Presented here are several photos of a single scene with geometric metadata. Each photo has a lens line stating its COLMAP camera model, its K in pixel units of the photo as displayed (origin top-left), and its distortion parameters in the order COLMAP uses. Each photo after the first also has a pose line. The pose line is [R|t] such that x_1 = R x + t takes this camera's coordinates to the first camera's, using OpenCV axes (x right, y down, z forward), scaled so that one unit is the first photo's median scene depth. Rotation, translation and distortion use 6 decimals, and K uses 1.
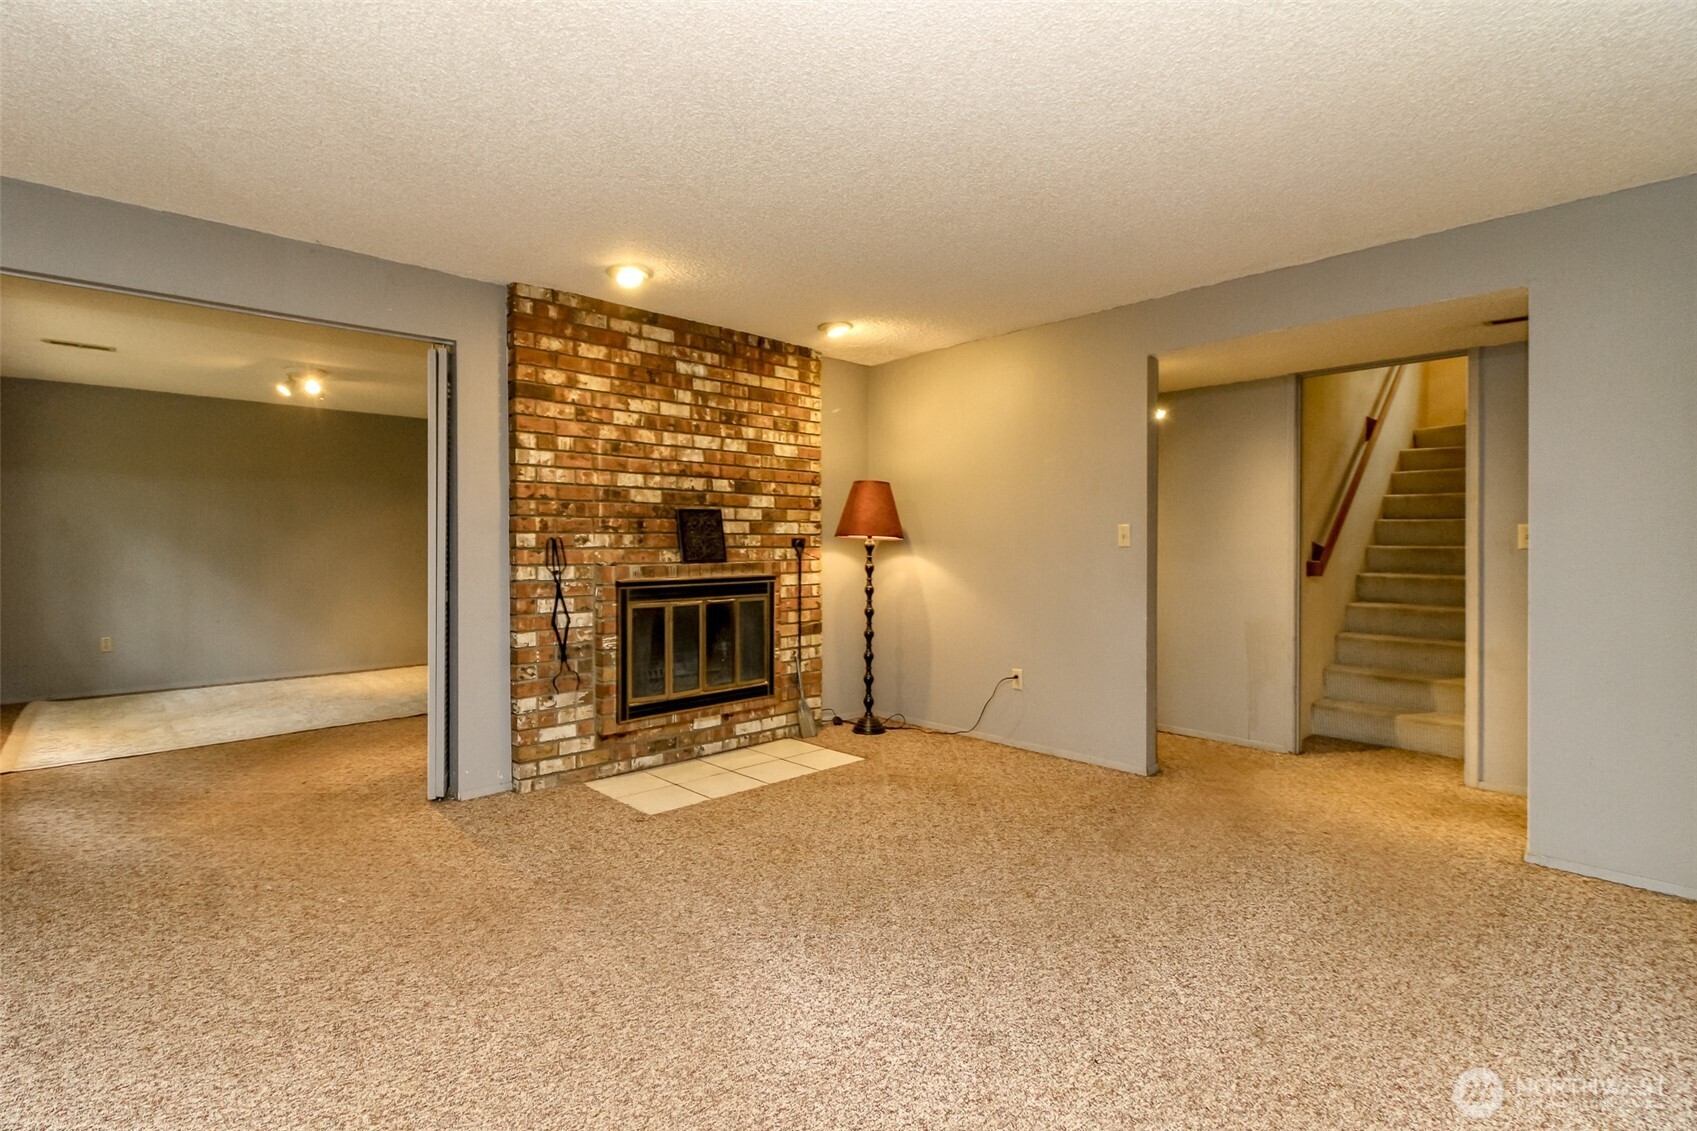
lens RADIAL K [[763.5, 0, 870.3], [0, 763.5, 541.7], [0, 0, 1]] dist [0.000117, -0.000364]
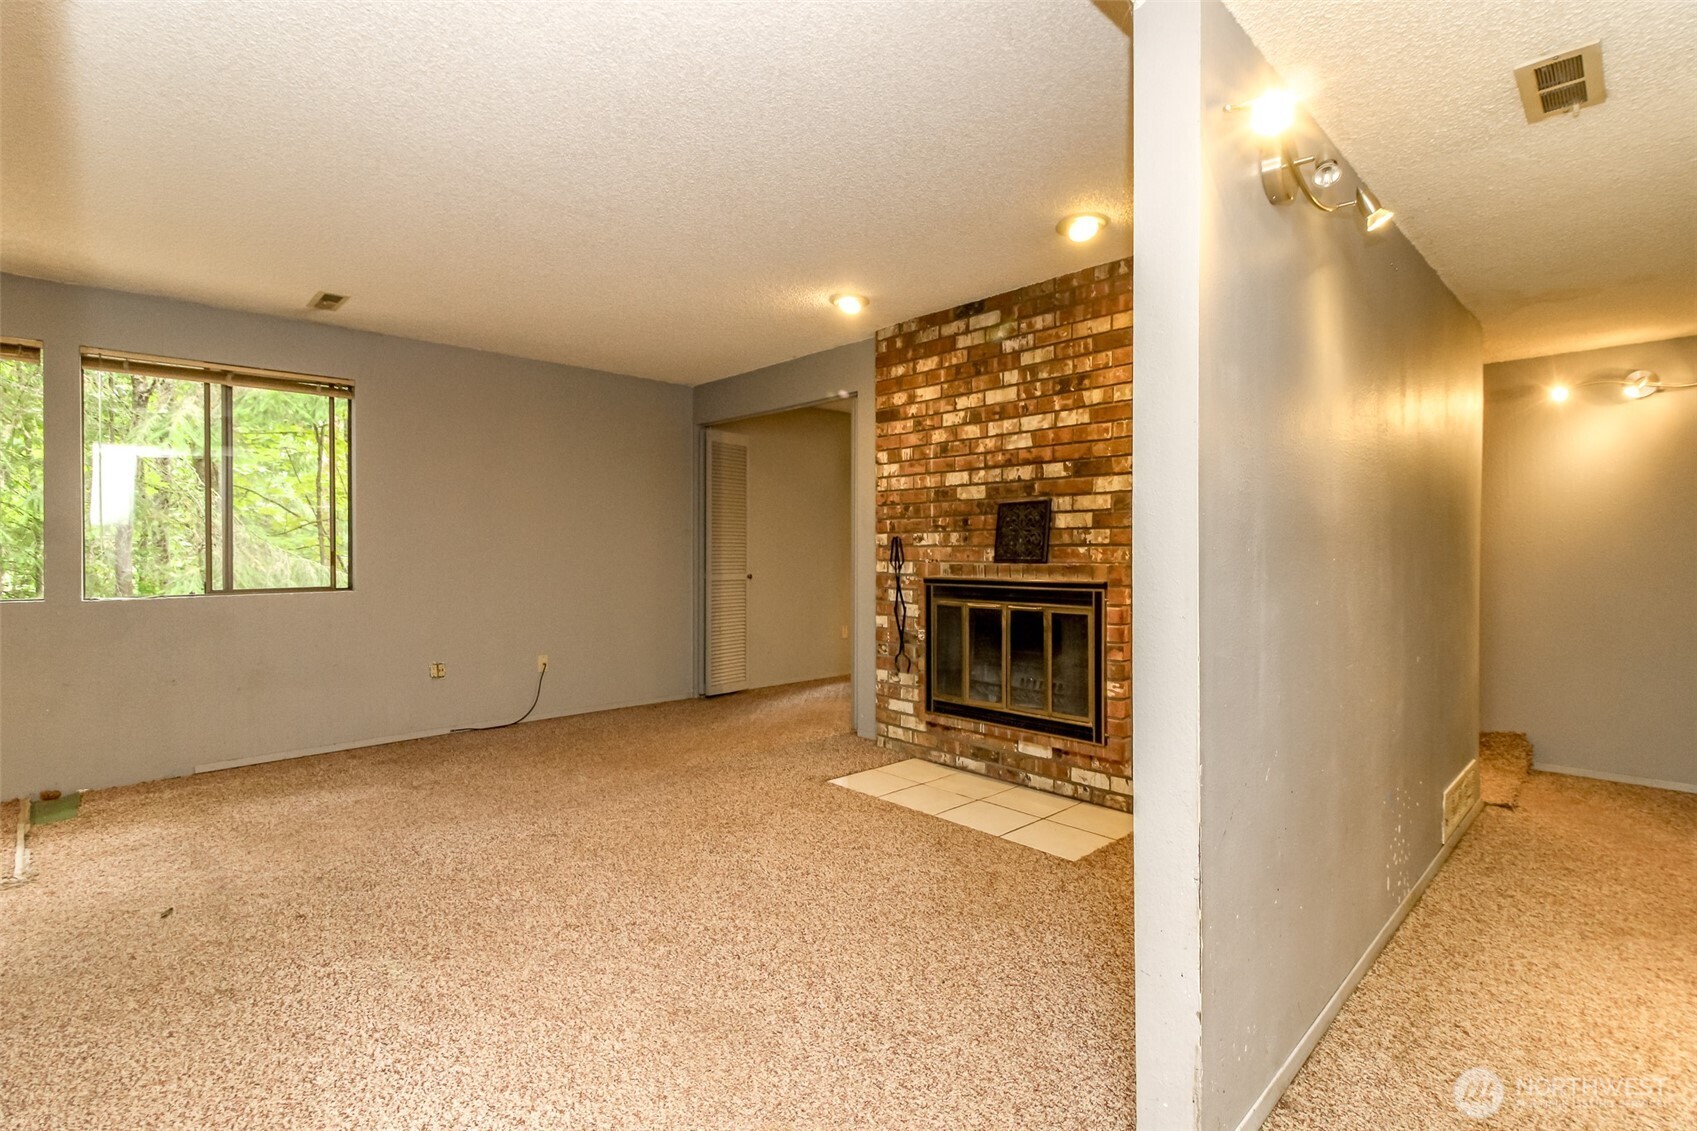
lens RADIAL K [[792.2, 0, 839.4], [0, 792.2, 552.2], [0, 0, 1]] dist [0.002132, -0.001035]
pose [[-0.018615, 0.001020, -0.999826, 0.719283], [0.001428, 0.999998, 0.000993, 0.014787], [0.999826, -0.001409, -0.018616, 0.846424]]
